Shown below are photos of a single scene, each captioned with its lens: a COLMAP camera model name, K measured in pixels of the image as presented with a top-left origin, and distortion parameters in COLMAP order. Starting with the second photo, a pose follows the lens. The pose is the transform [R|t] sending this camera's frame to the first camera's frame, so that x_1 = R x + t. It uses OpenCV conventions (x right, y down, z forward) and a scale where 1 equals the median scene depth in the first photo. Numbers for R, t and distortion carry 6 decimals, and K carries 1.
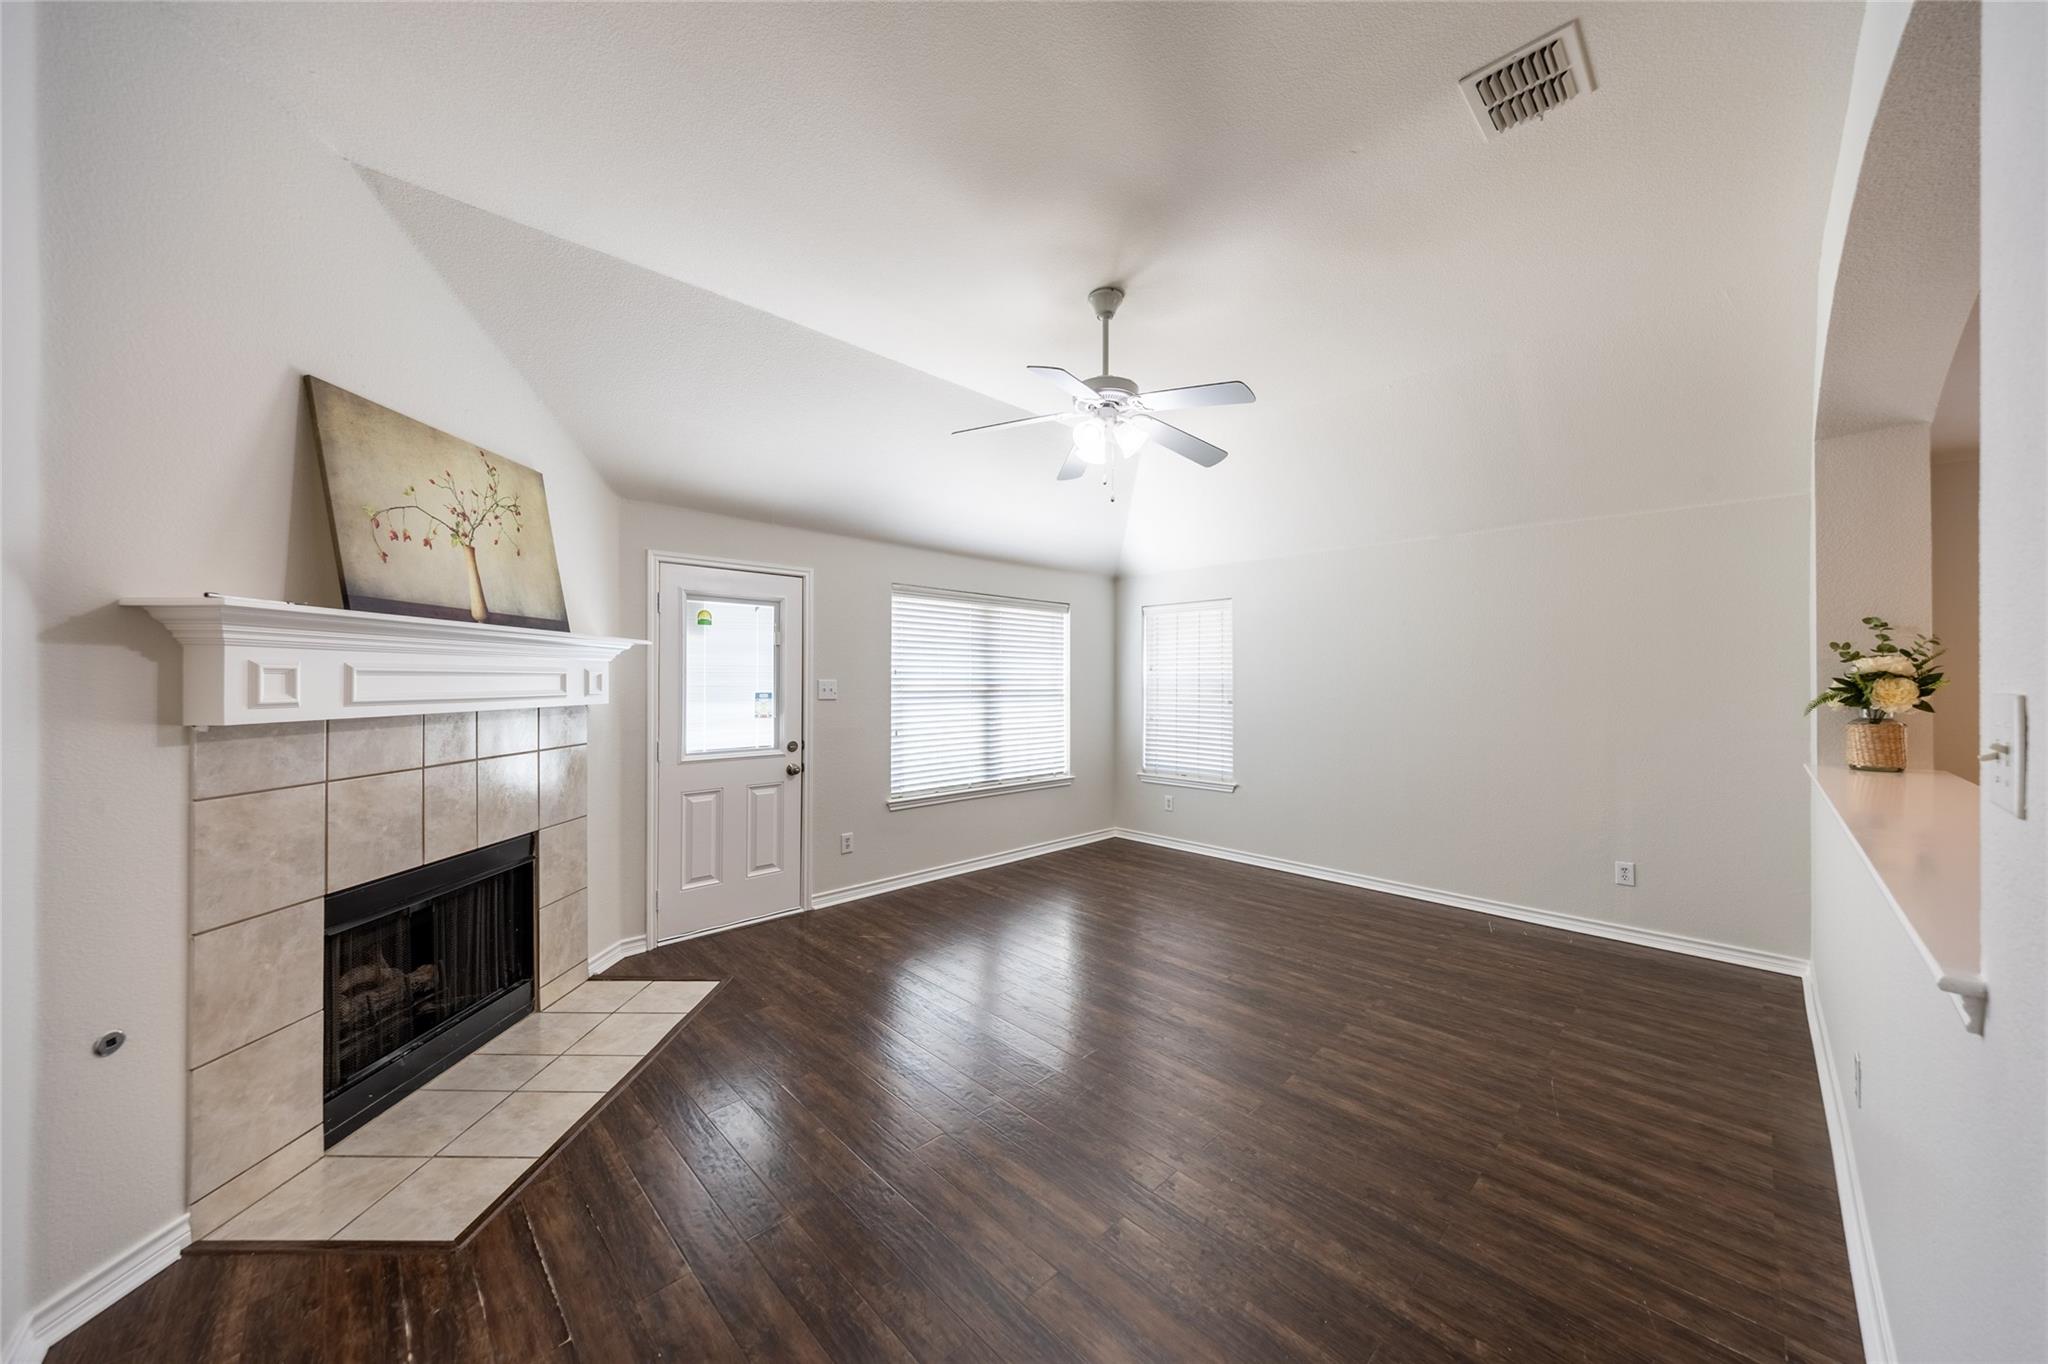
lens RADIAL K [[724.3, 0, 1023.6], [0, 724.3, 684.3], [0, 0, 1]] dist [0.007102, 0.000260]
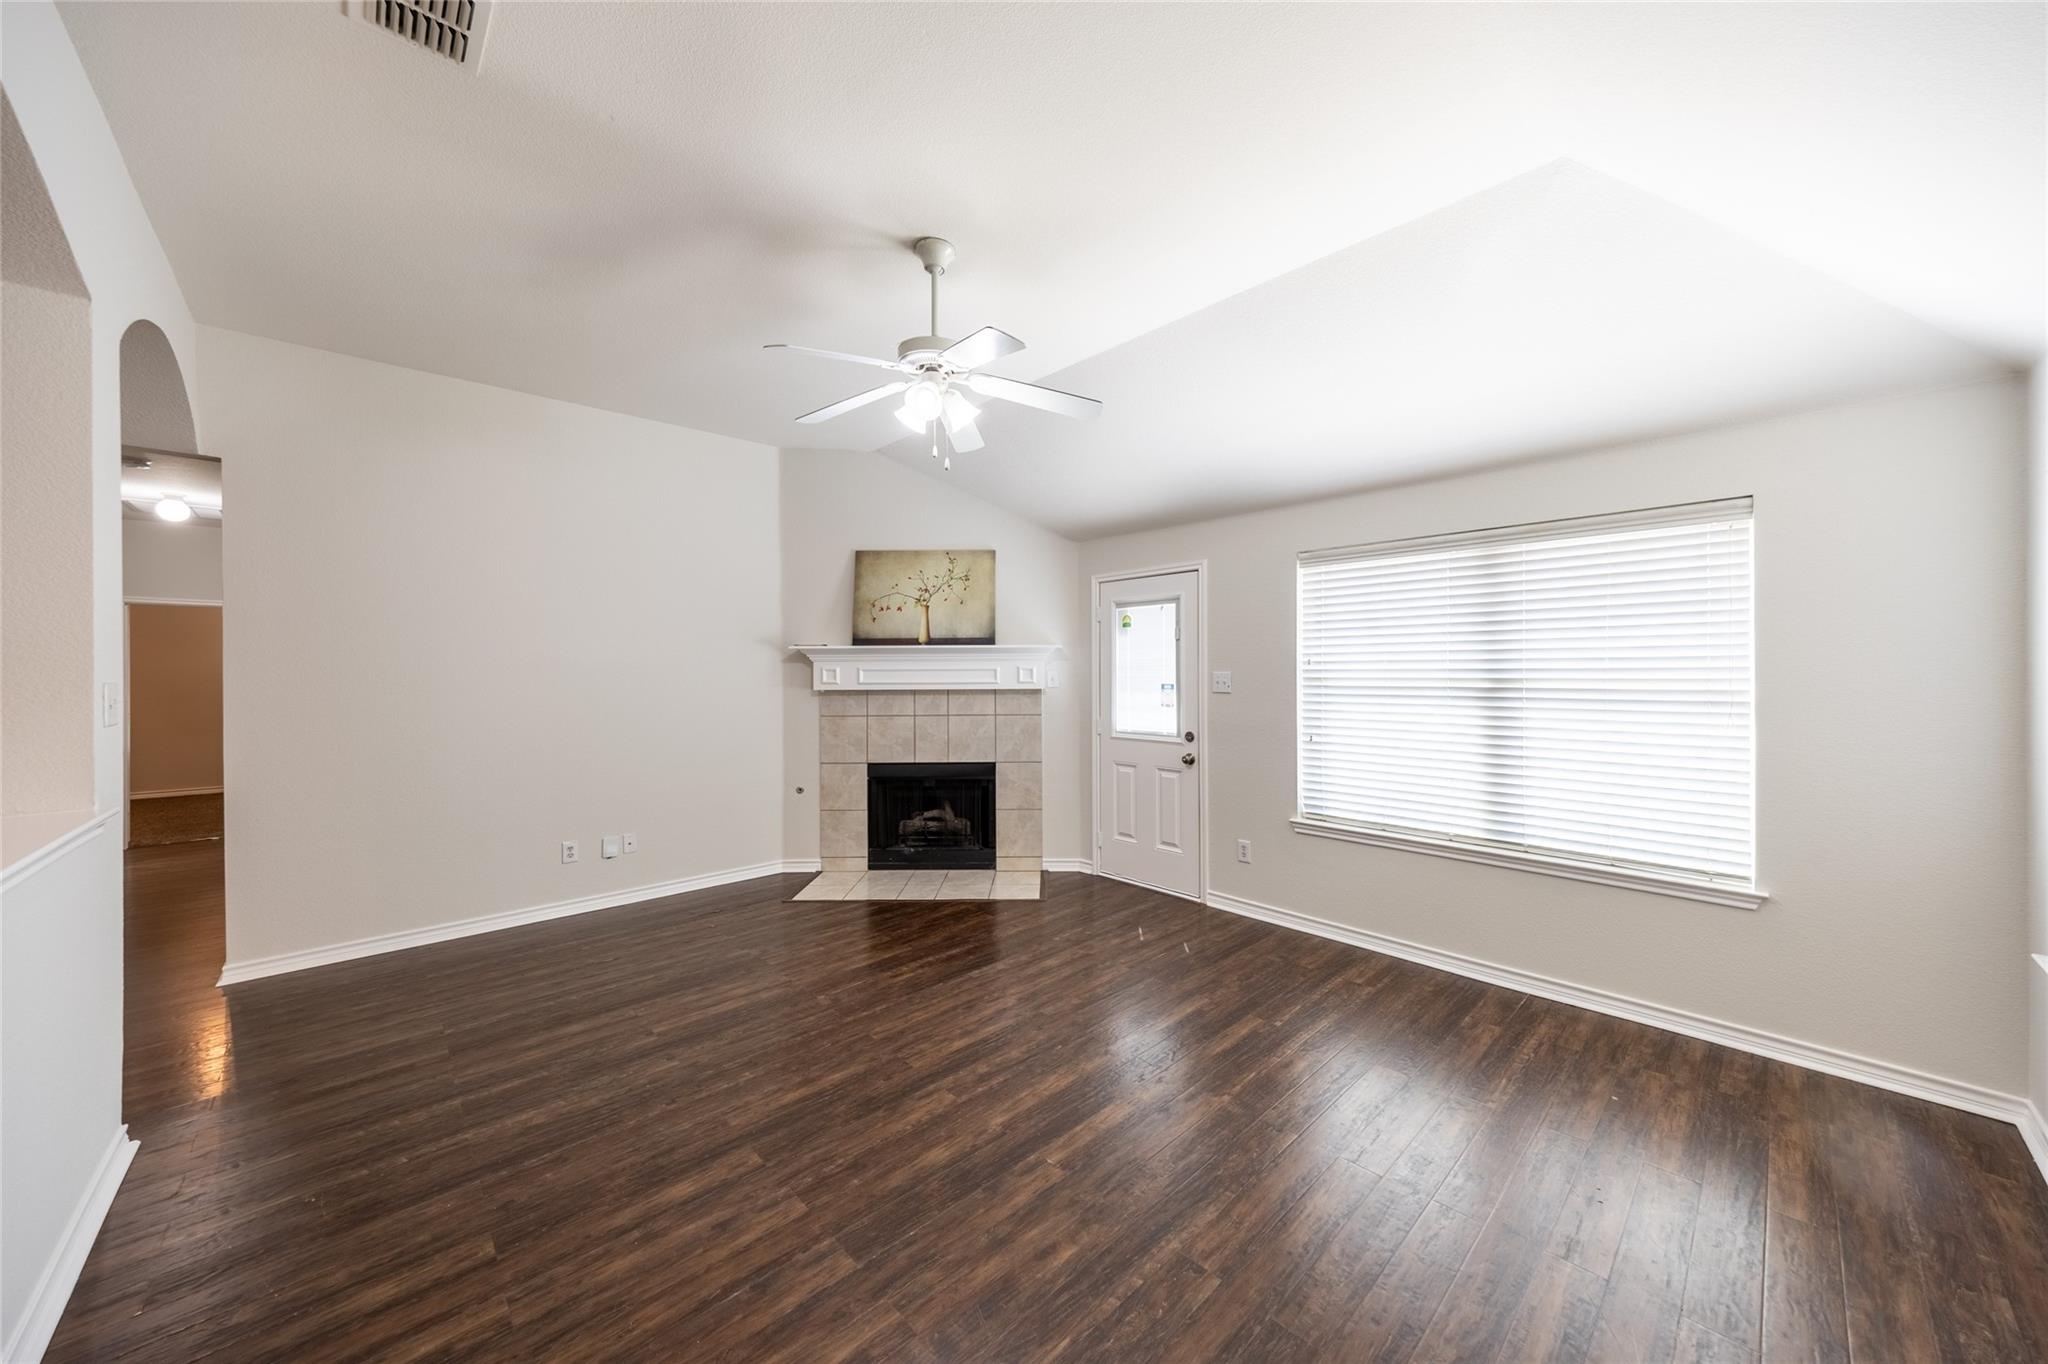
lens RADIAL K [[724.3, 0, 1036.8], [0, 724.3, 673.9], [0, 0, 1]] dist [0.007102, 0.000260]
pose [[-0.016377, 0.002200, -0.999863, 1.110831], [-0.000980, 0.999997, 0.002216, -0.008921], [0.999865, 0.001016, -0.016374, 1.243867]]
